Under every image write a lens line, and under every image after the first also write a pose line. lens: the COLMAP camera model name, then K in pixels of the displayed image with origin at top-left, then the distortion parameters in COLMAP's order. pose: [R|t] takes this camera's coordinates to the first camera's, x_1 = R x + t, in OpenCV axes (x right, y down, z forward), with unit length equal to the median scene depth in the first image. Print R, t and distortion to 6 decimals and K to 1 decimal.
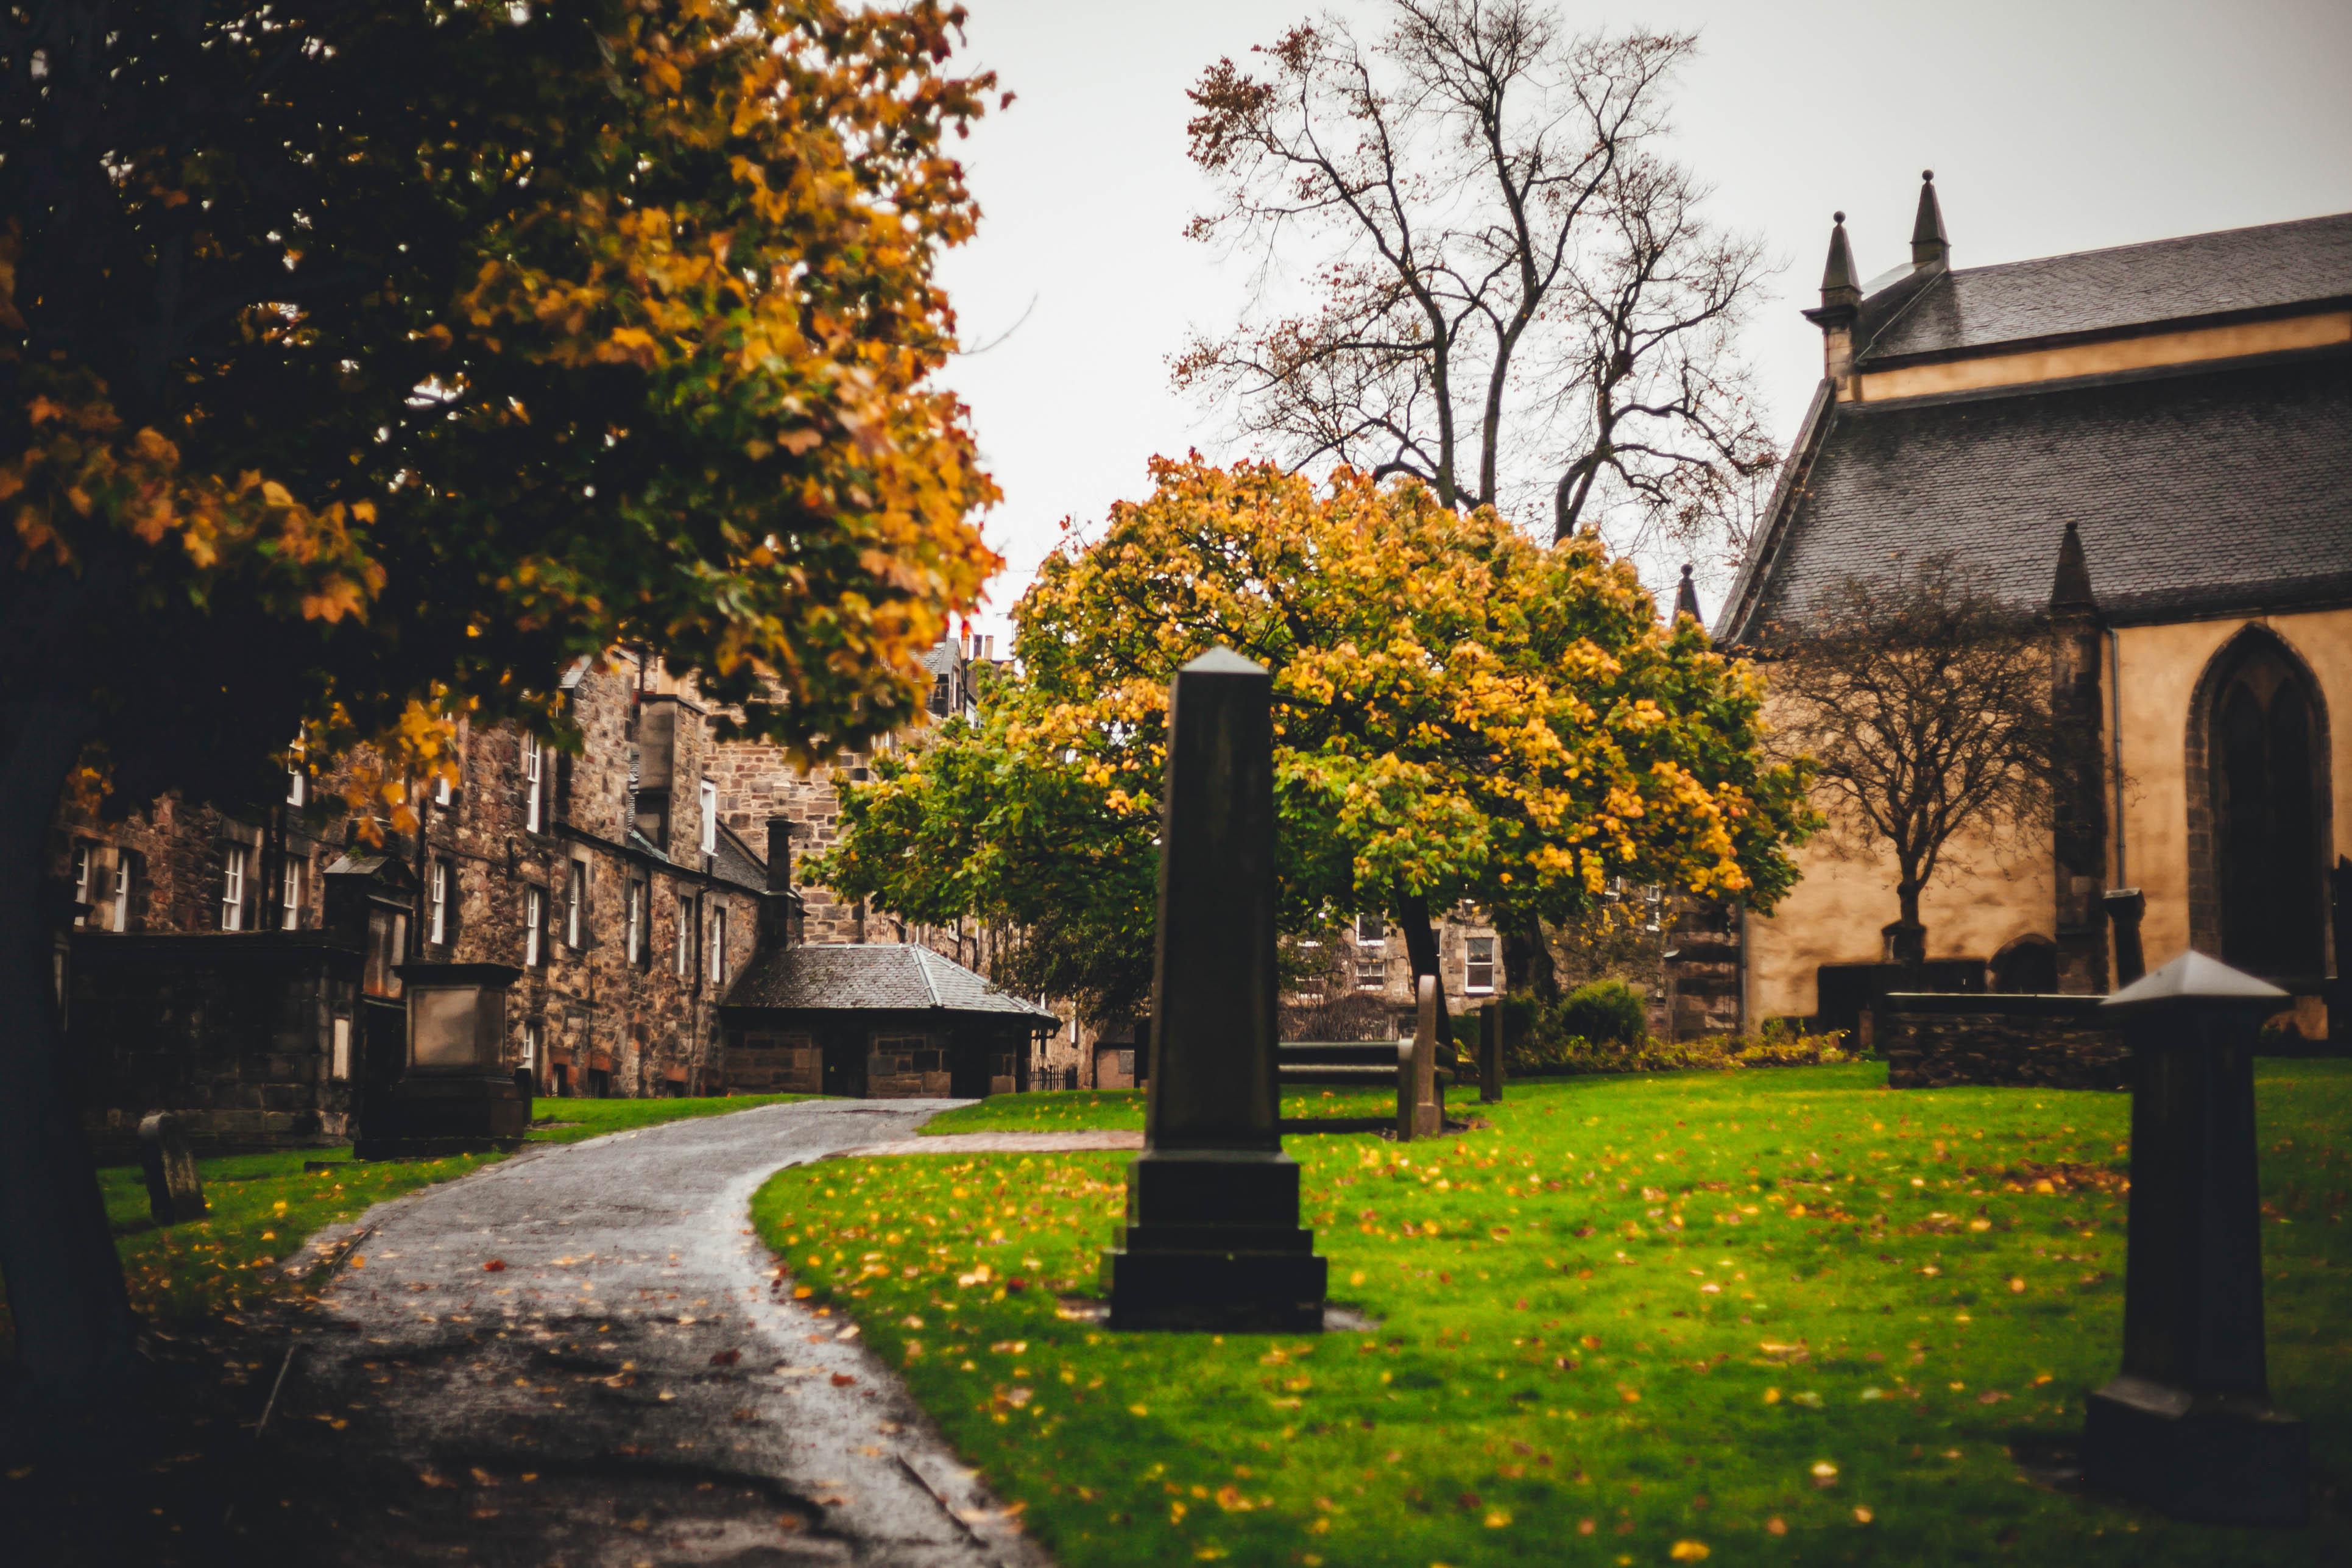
lens RADIAL K [[3399.6, 0, 1176.1], [0, 3399.6, 783.0], [0, 0, 1]] dist [-0.103616, 0.000000]
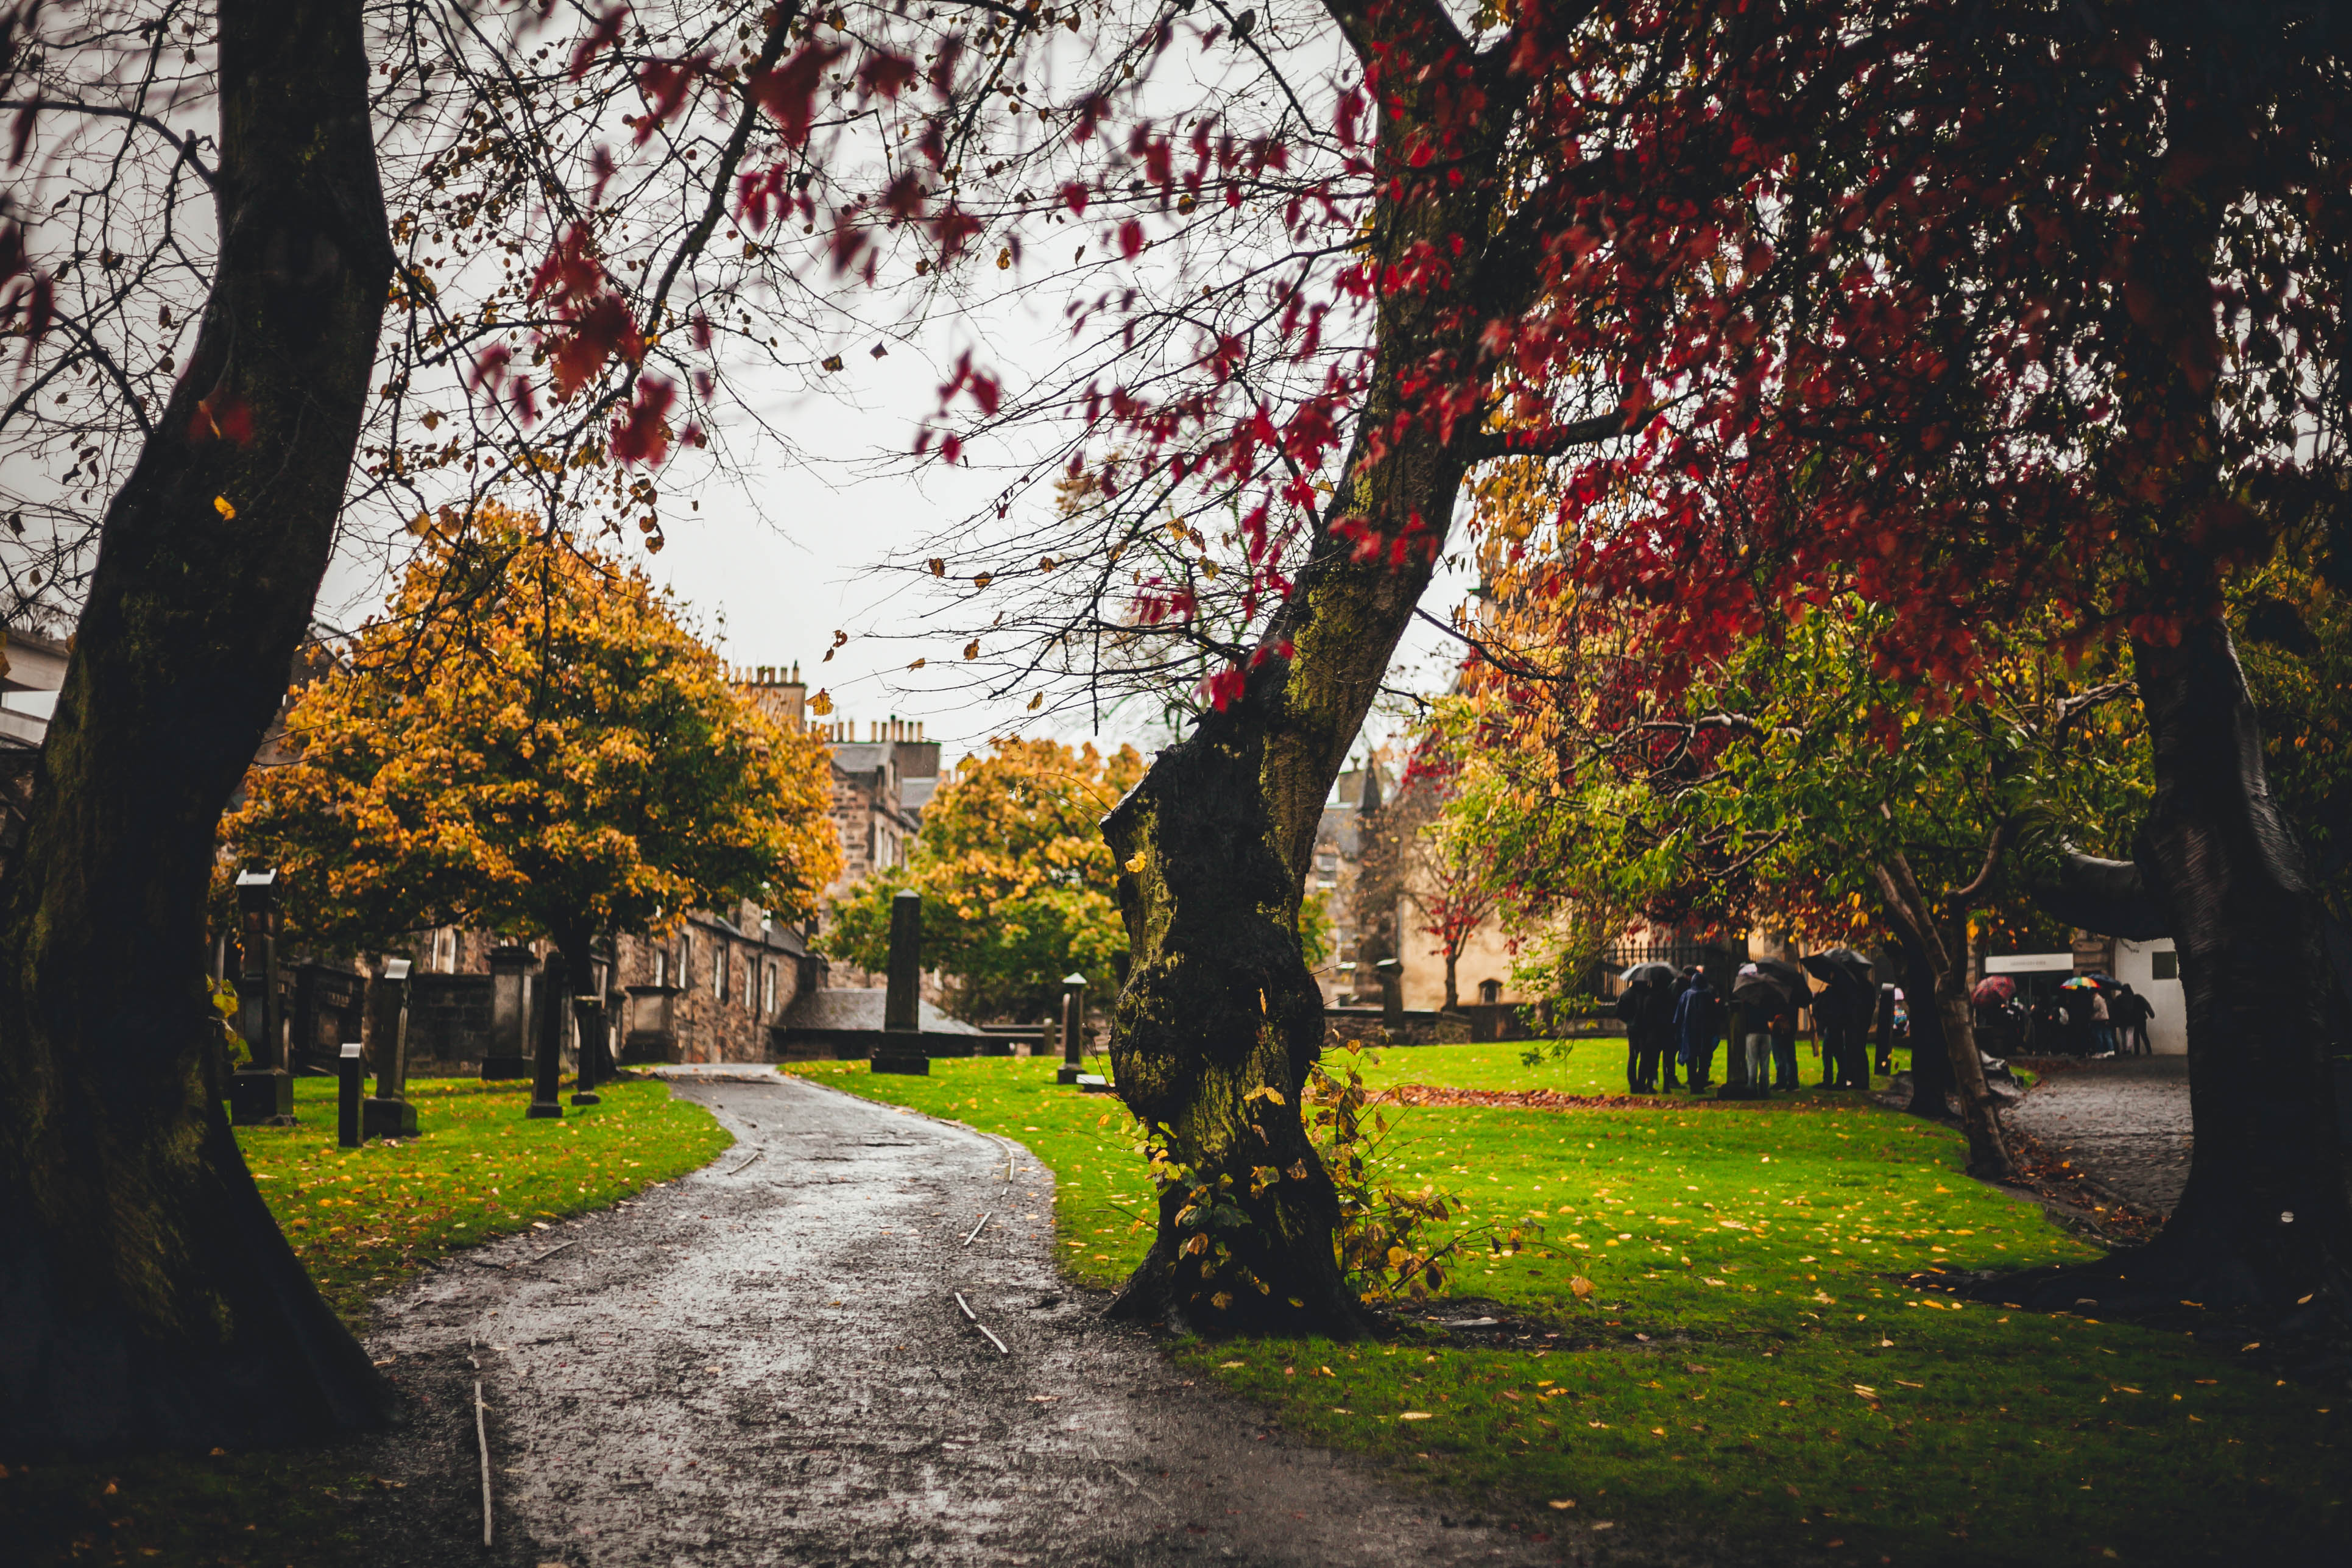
lens RADIAL K [[3399.6, 0, 1172.1], [0, 3399.6, 780.7], [0, 0, 1]] dist [-0.103616, 0.000000]
pose [[0.999783, 0.007794, -0.019321, 0.089256], [-0.008163, 0.999784, -0.019091, -0.021974], [0.019168, 0.019244, 0.999631, -0.633557]]
